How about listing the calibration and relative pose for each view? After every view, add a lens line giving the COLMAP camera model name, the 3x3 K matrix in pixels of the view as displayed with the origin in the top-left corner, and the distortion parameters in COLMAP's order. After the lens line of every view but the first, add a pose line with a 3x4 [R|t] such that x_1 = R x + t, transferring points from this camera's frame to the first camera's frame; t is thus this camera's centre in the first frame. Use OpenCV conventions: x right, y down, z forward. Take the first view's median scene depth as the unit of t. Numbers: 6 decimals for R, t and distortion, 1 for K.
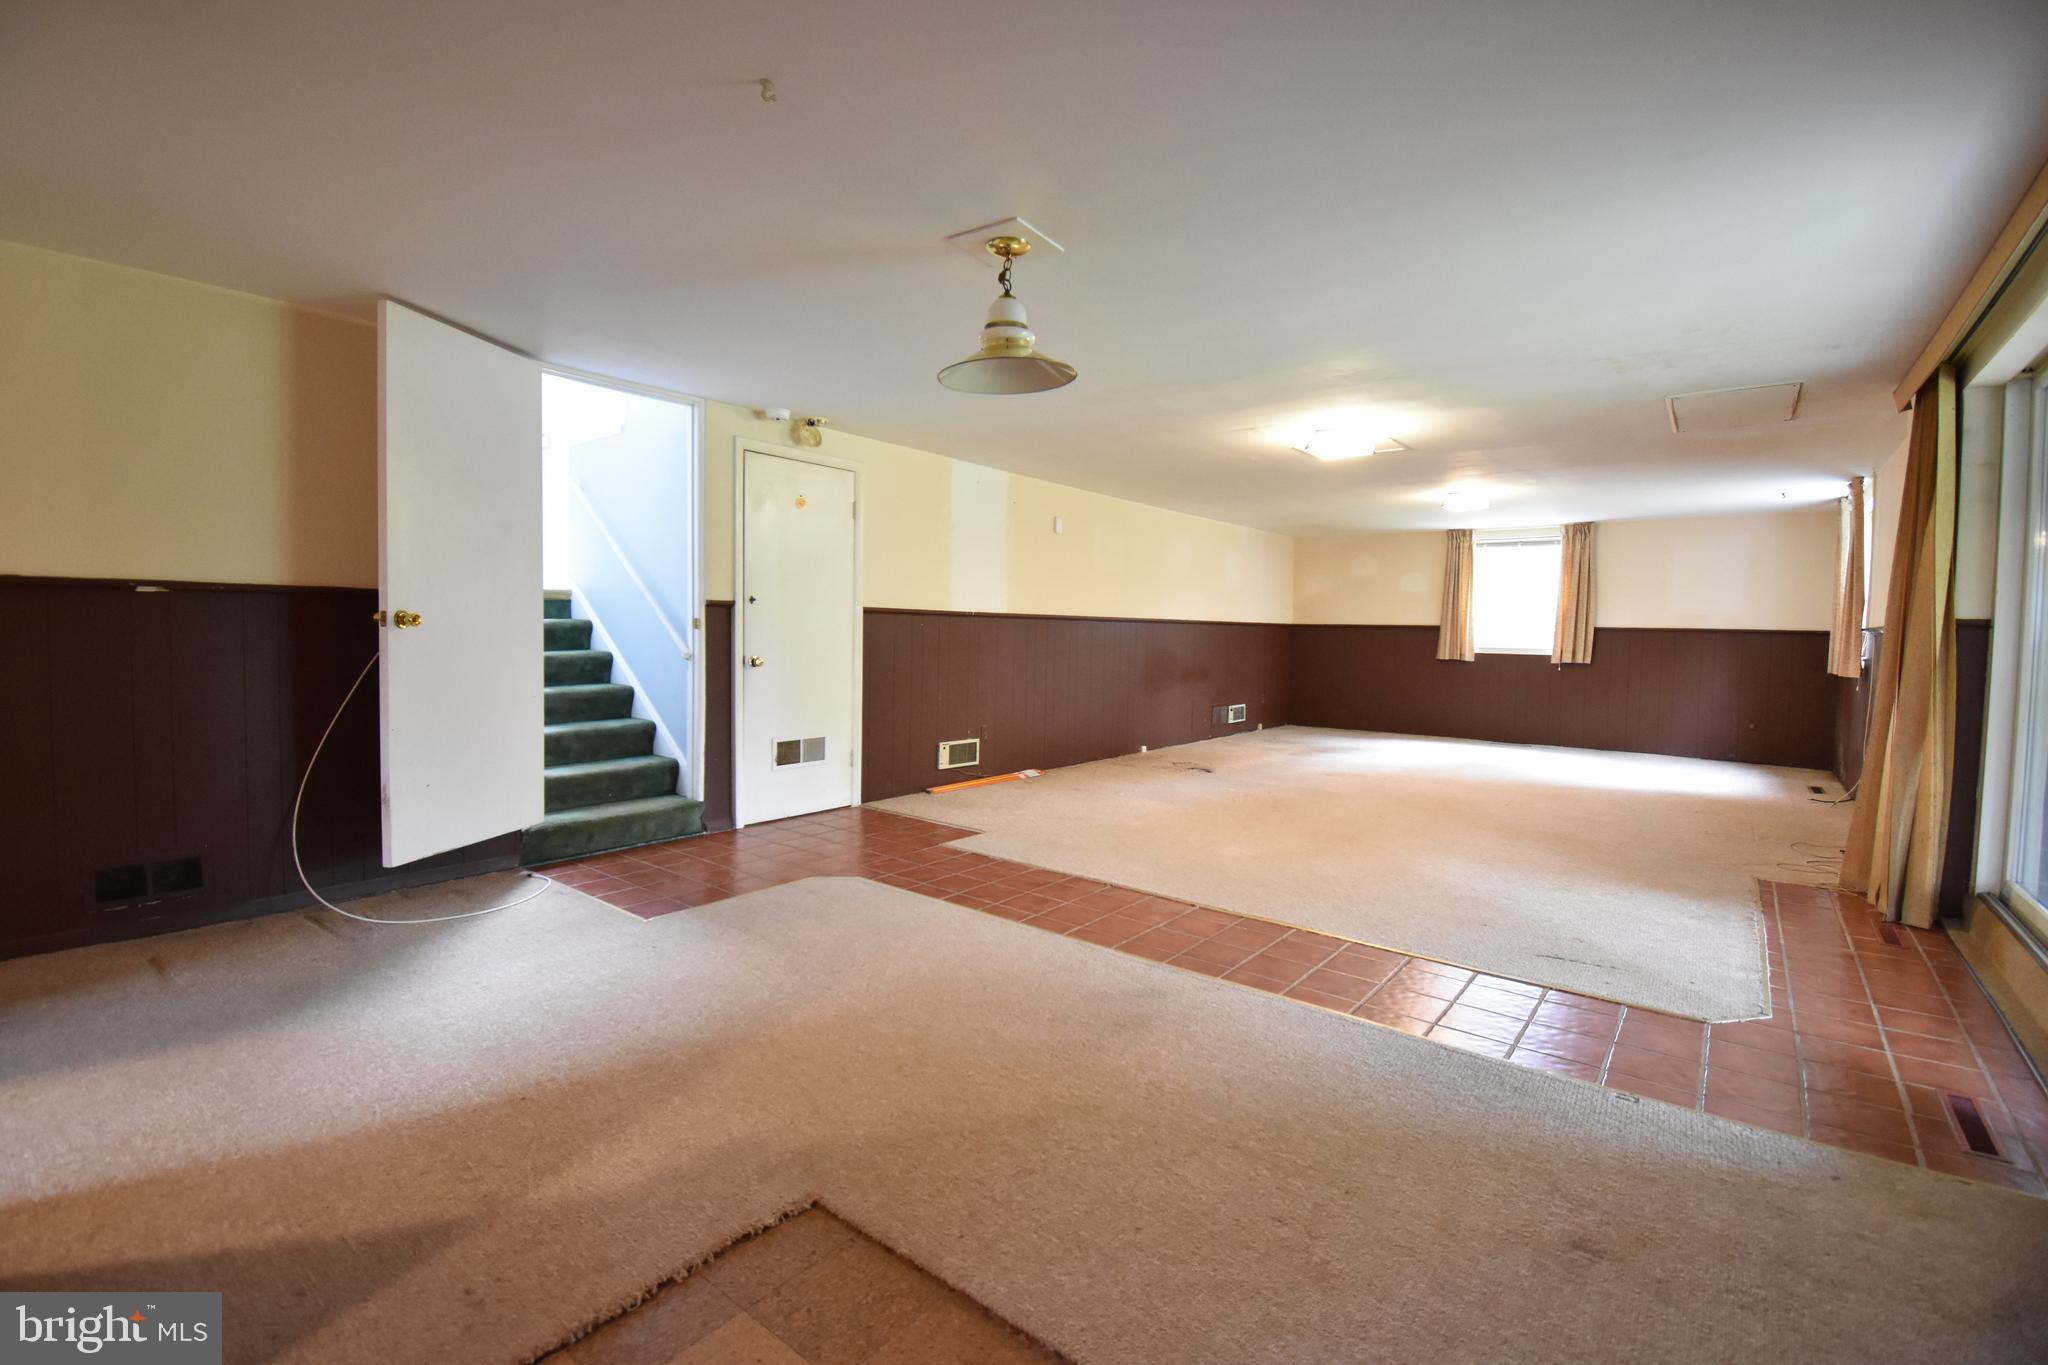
lens RADIAL K [[904.4, 0, 1022.3], [0, 904.4, 674.0], [0, 0, 1]] dist [0.019020, -0.025281]
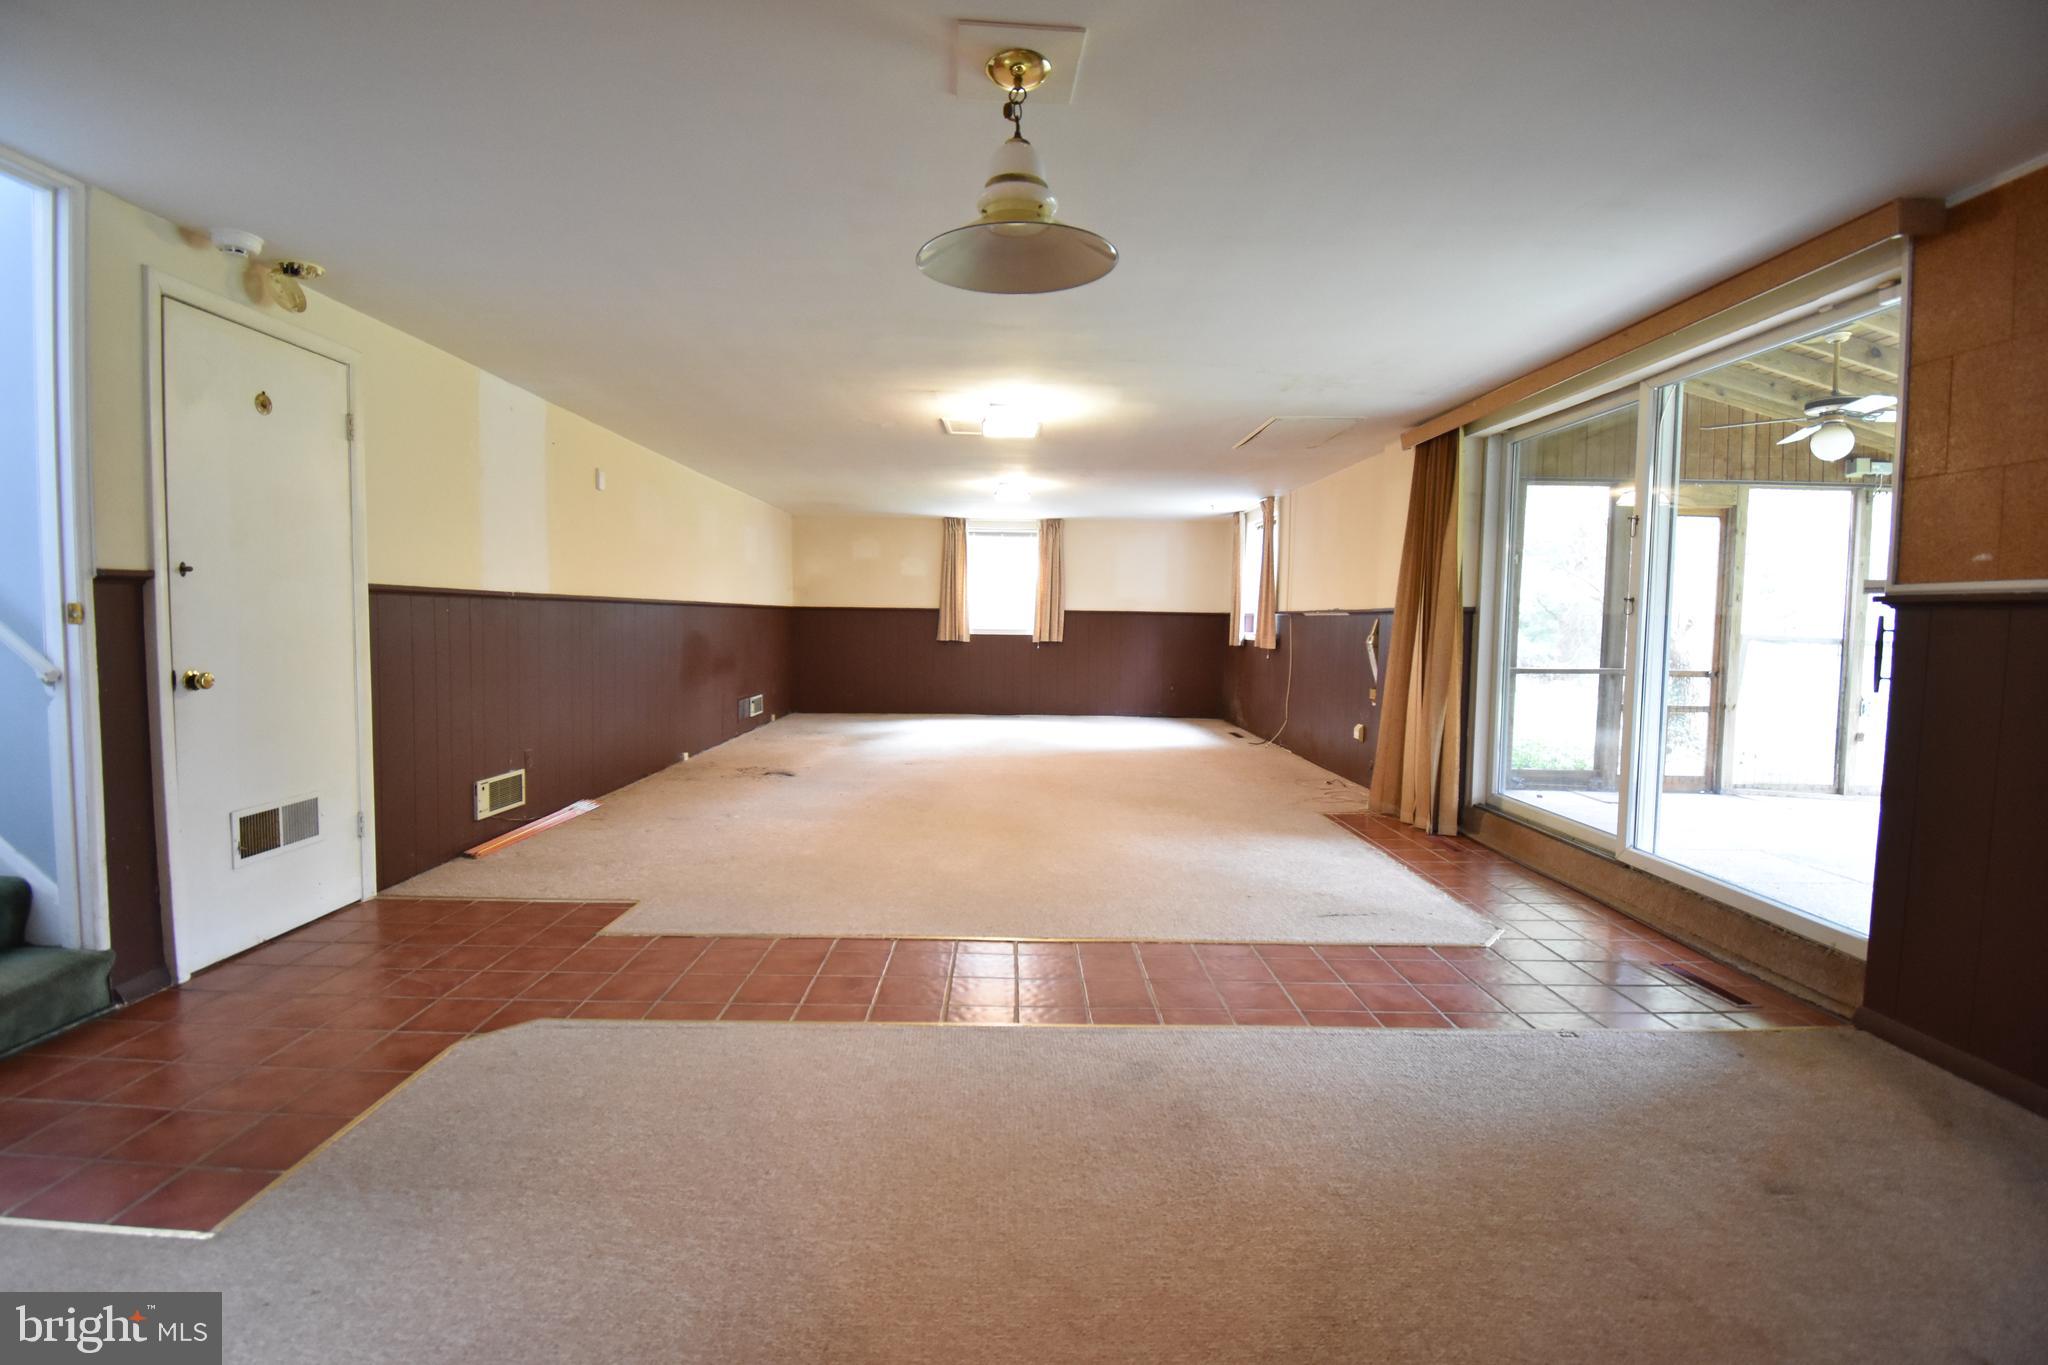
lens RADIAL K [[904.4, 0, 1022.3], [0, 904.4, 674.0], [0, 0, 1]] dist [0.019020, -0.025281]
pose [[0.774215, -0.046924, 0.631180, -0.230249], [0.032768, 0.998882, 0.034067, -0.018302], [-0.632073, -0.005692, 0.774888, 0.228296]]
